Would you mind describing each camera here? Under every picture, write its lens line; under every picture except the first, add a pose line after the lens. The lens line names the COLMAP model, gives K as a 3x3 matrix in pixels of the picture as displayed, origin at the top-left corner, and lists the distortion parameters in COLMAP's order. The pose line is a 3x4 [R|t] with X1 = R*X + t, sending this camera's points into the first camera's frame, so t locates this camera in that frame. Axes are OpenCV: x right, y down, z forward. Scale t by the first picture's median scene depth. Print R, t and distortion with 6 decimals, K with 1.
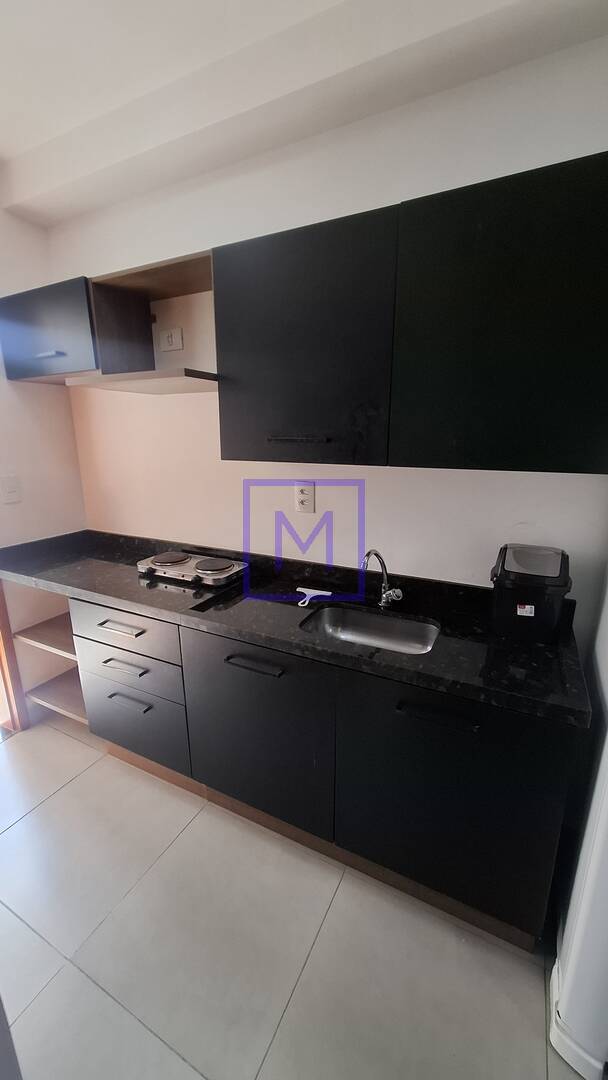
lens RADIAL K [[429.8, 0, 298.8], [0, 429.8, 543.5], [0, 0, 1]] dist [-0.004564, 0.000189]
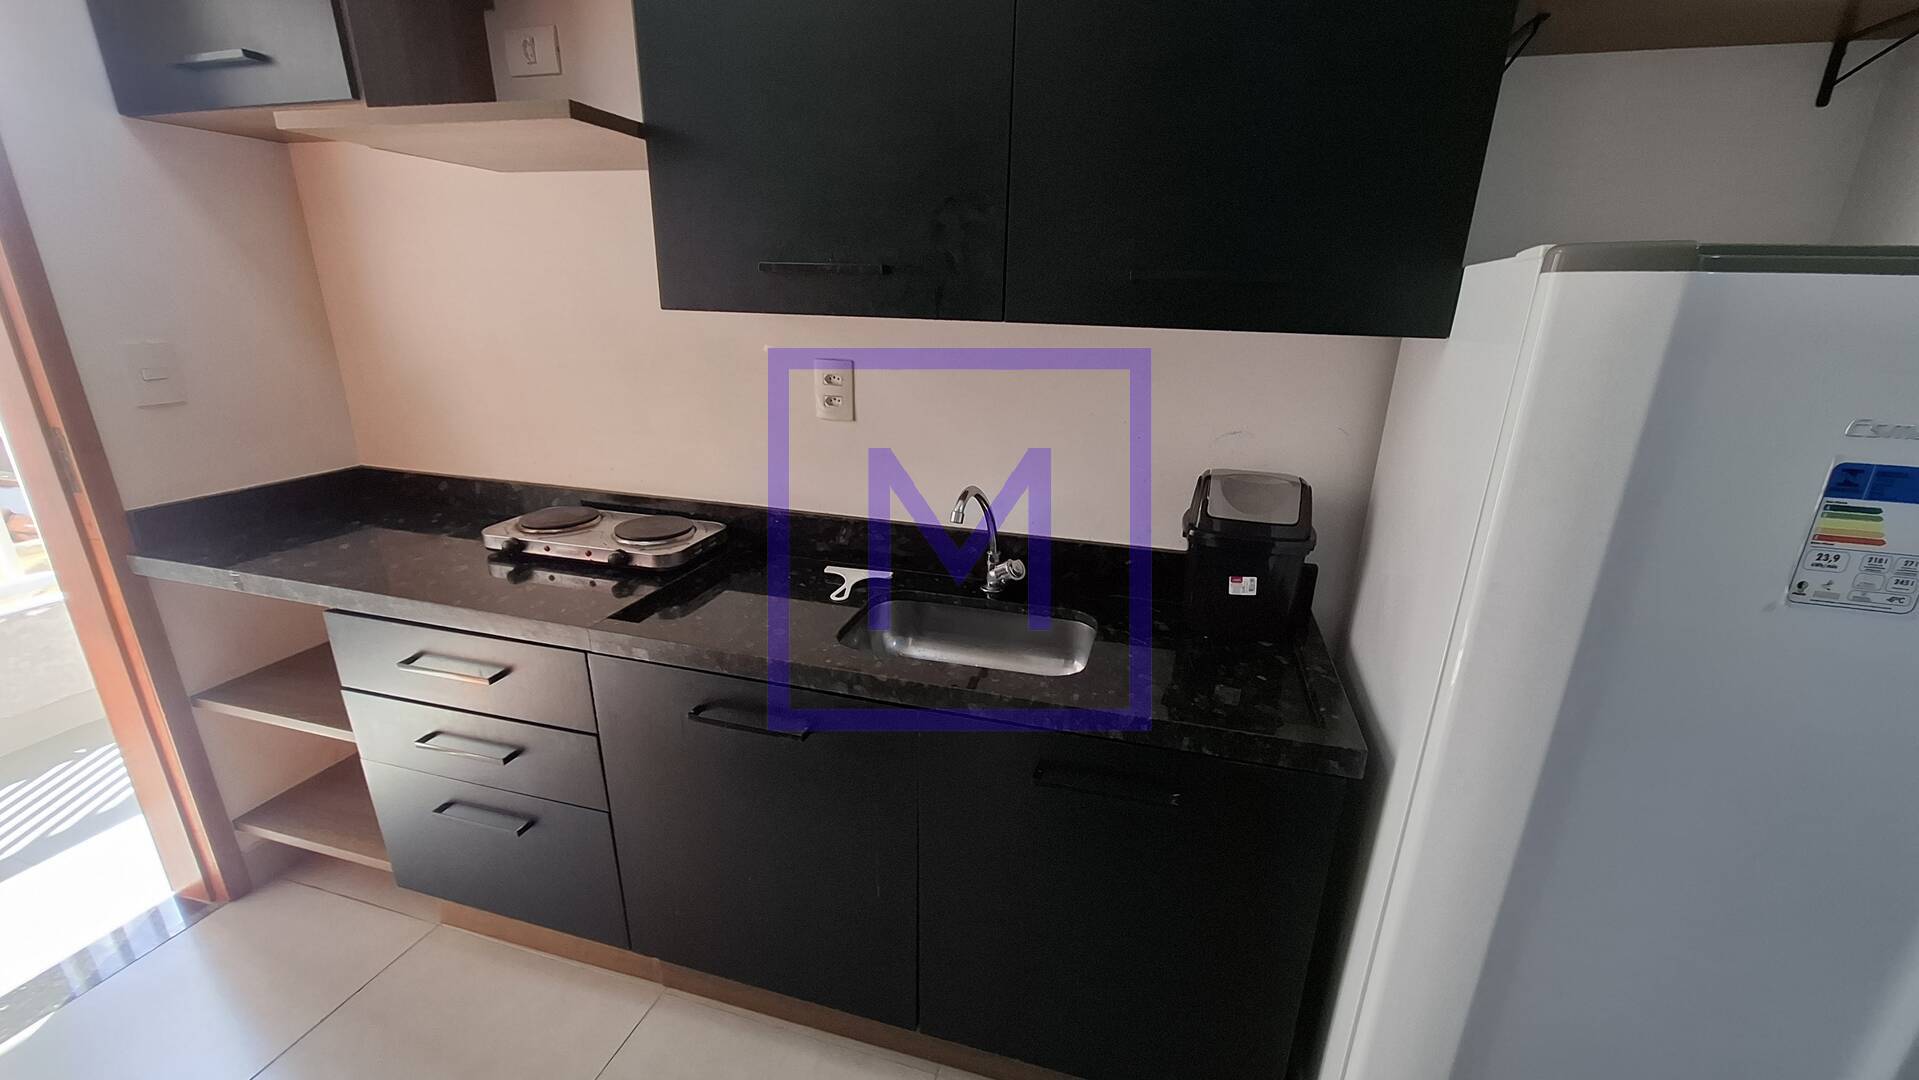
lens RADIAL K [[769.0, 0, 964.0], [0, 769.0, 541.1], [0, 0, 1]] dist [-0.001135, 0.000178]
pose [[0.978936, -0.037402, 0.200713, -0.027057], [0.024447, 0.997478, 0.066638, 0.014774], [-0.202700, -0.060328, 0.977381, 0.060823]]
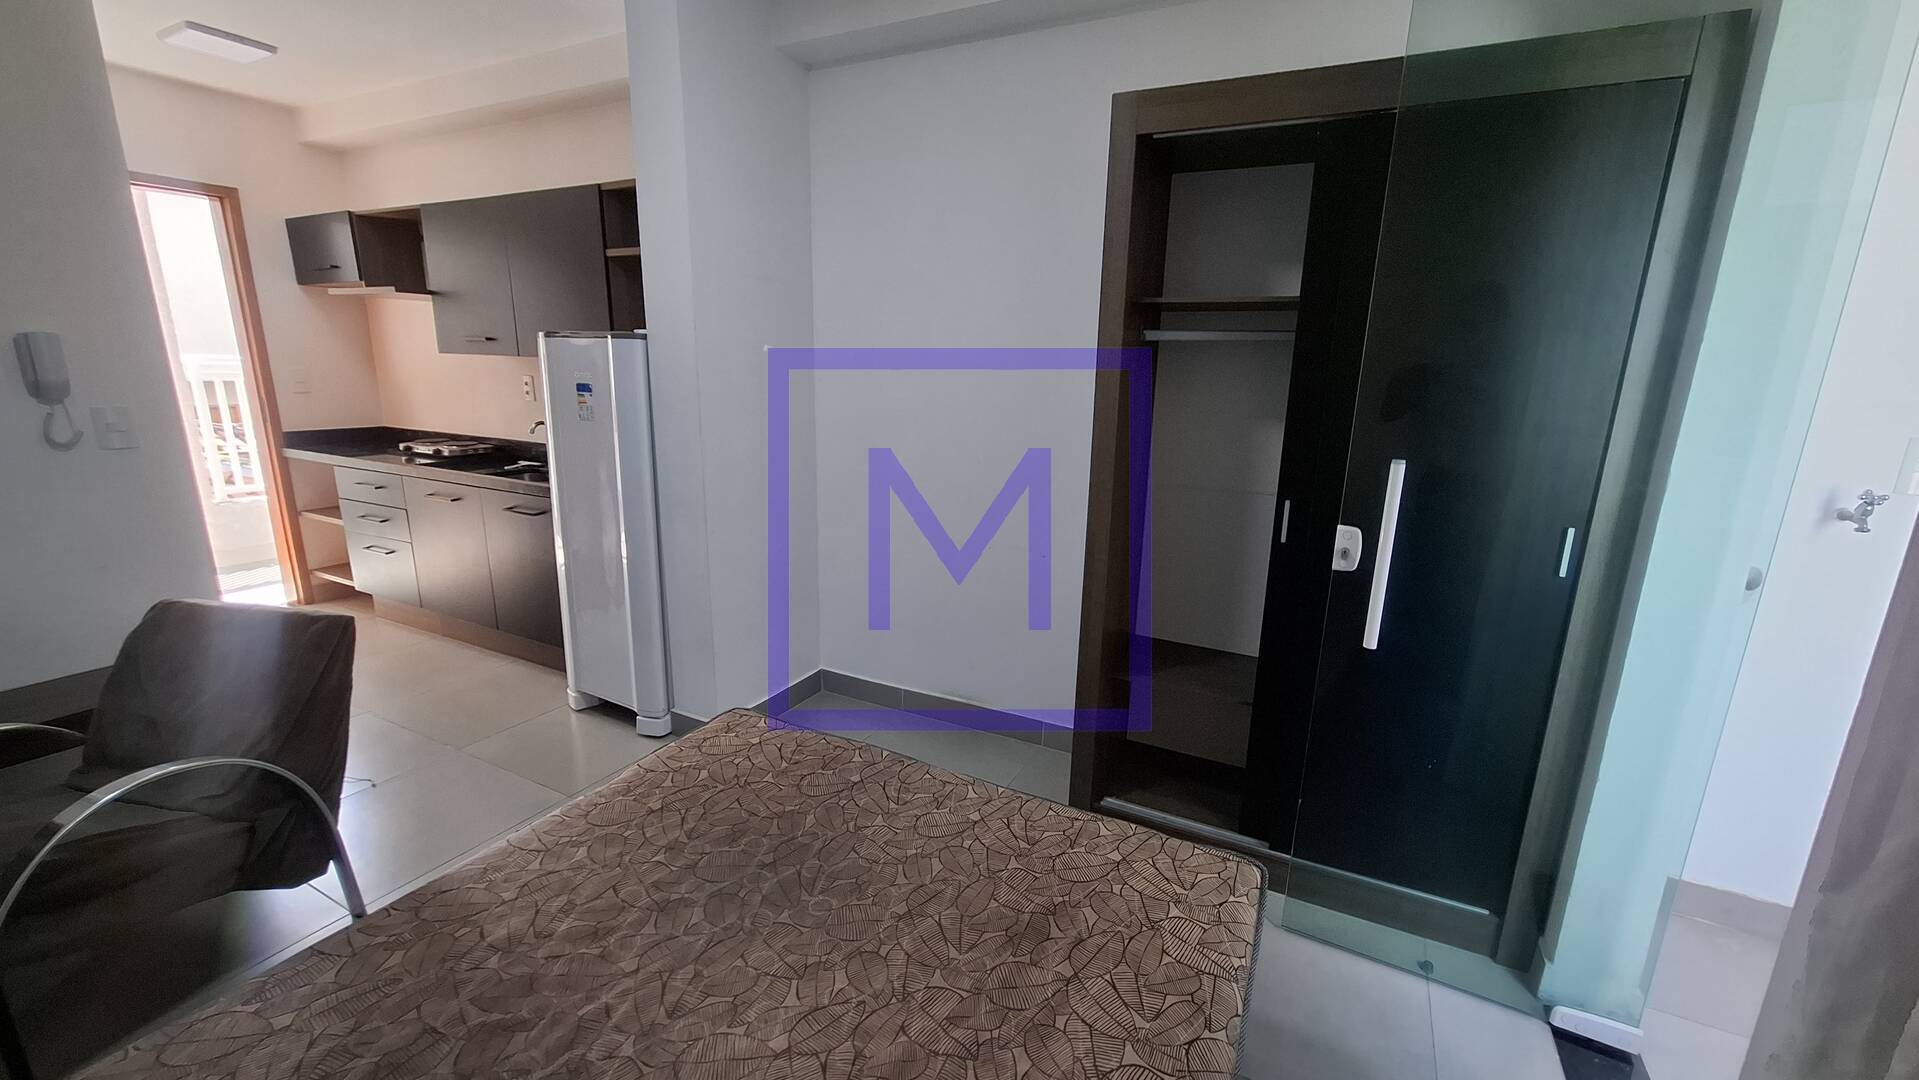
lens RADIAL K [[761.9, 0, 967.4], [0, 761.9, 540.5], [0, 0, 1]] dist [-0.001850, 0.000663]
pose [[0.999455, 0.028257, 0.017062, 1.293825], [-0.027875, 0.999364, -0.022256, 0.354434], [-0.017680, 0.021768, 0.999607, -1.247495]]
